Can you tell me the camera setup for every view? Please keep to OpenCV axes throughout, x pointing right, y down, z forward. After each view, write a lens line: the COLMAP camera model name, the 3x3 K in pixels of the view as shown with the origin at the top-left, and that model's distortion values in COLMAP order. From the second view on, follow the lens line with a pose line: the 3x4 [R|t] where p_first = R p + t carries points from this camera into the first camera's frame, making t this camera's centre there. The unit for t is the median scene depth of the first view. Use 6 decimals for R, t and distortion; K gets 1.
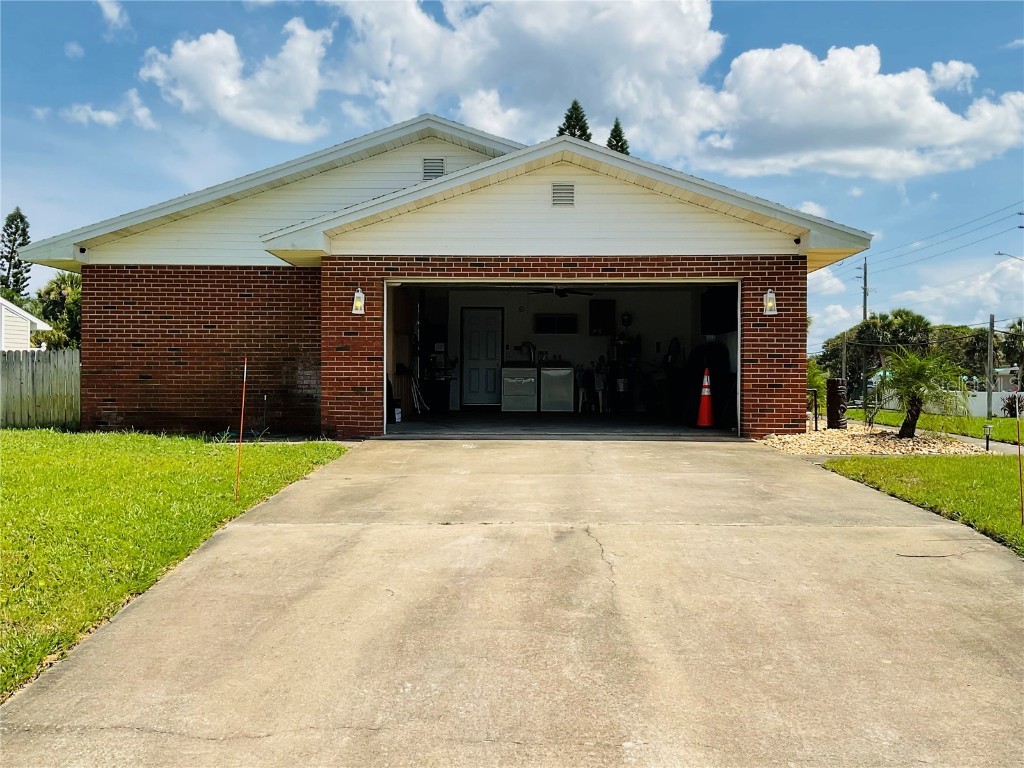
lens RADIAL K [[996.0, 0, 514.5], [0, 996.0, 384.1], [0, 0, 1]] dist [0.032389, 0.000000]
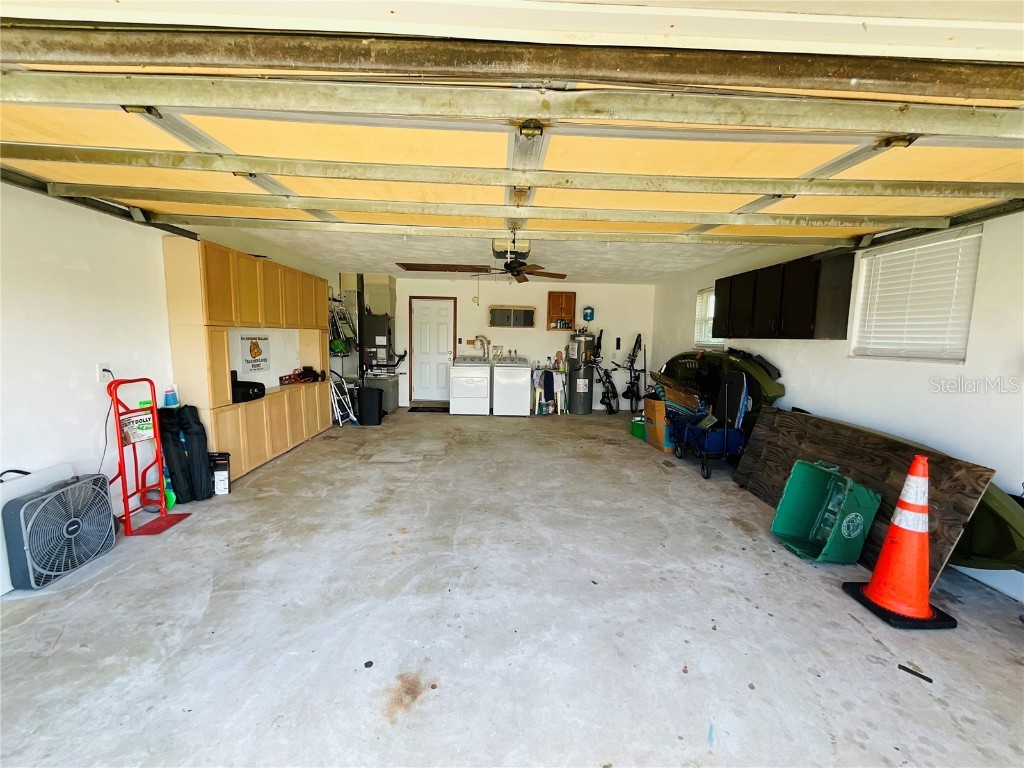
lens RADIAL K [[416.7, 0, 511.1], [0, 416.7, 377.5], [0, 0, 1]] dist [0.000767, -0.000053]
pose [[0.999032, 0.014669, 0.041483, 0.025486], [-0.018499, 0.995447, 0.093501, -0.040395], [-0.039923, -0.094178, 0.994755, 0.608409]]
